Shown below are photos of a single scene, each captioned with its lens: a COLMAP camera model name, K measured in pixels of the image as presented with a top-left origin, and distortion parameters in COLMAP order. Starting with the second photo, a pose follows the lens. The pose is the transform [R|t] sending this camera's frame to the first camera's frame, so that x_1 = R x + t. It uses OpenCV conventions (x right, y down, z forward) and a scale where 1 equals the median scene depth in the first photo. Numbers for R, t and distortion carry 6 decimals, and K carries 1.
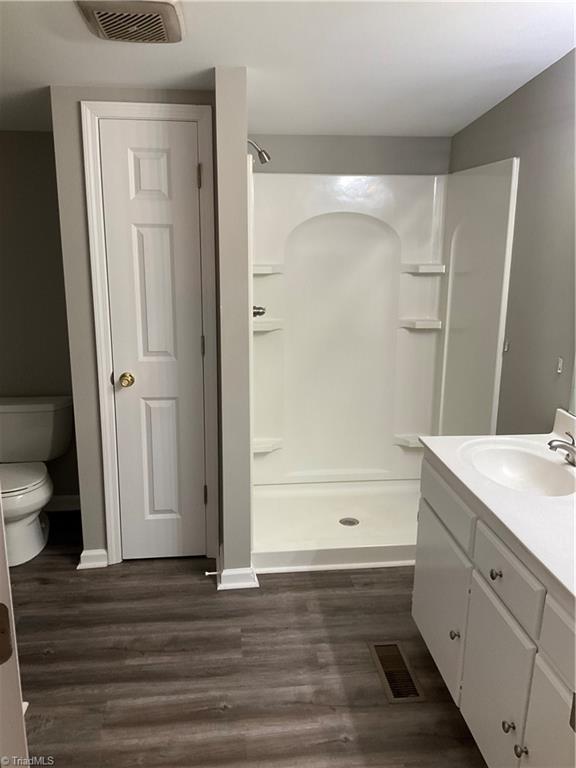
lens RADIAL K [[634.1, 0, 288.0], [0, 634.1, 384.0], [0, 0, 1]] dist [0.110291, -0.157256]
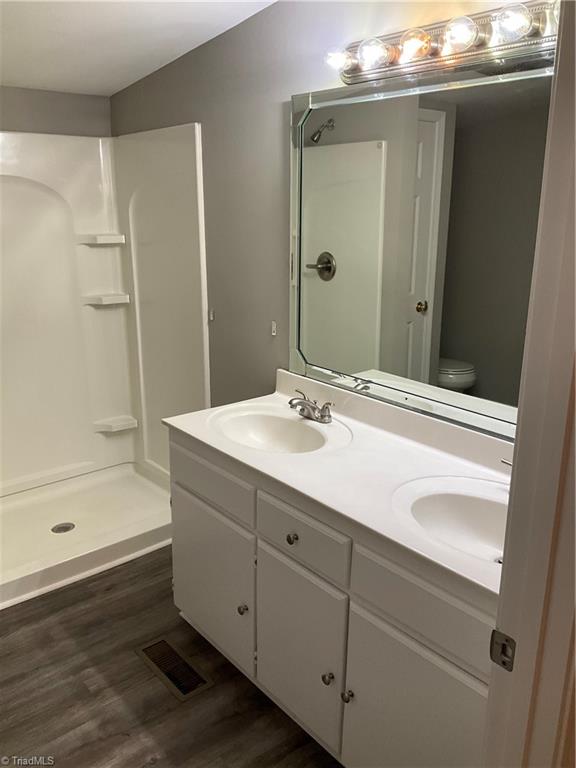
lens RADIAL K [[641.3, 0, 288.0], [0, 641.3, 384.0], [0, 0, 1]] dist [0.062948, -0.079608]
pose [[0.838763, -0.149807, 0.523482, -0.115177], [0.128482, 0.988712, 0.077080, -0.015485], [-0.529120, 0.002607, 0.848543, 0.093594]]
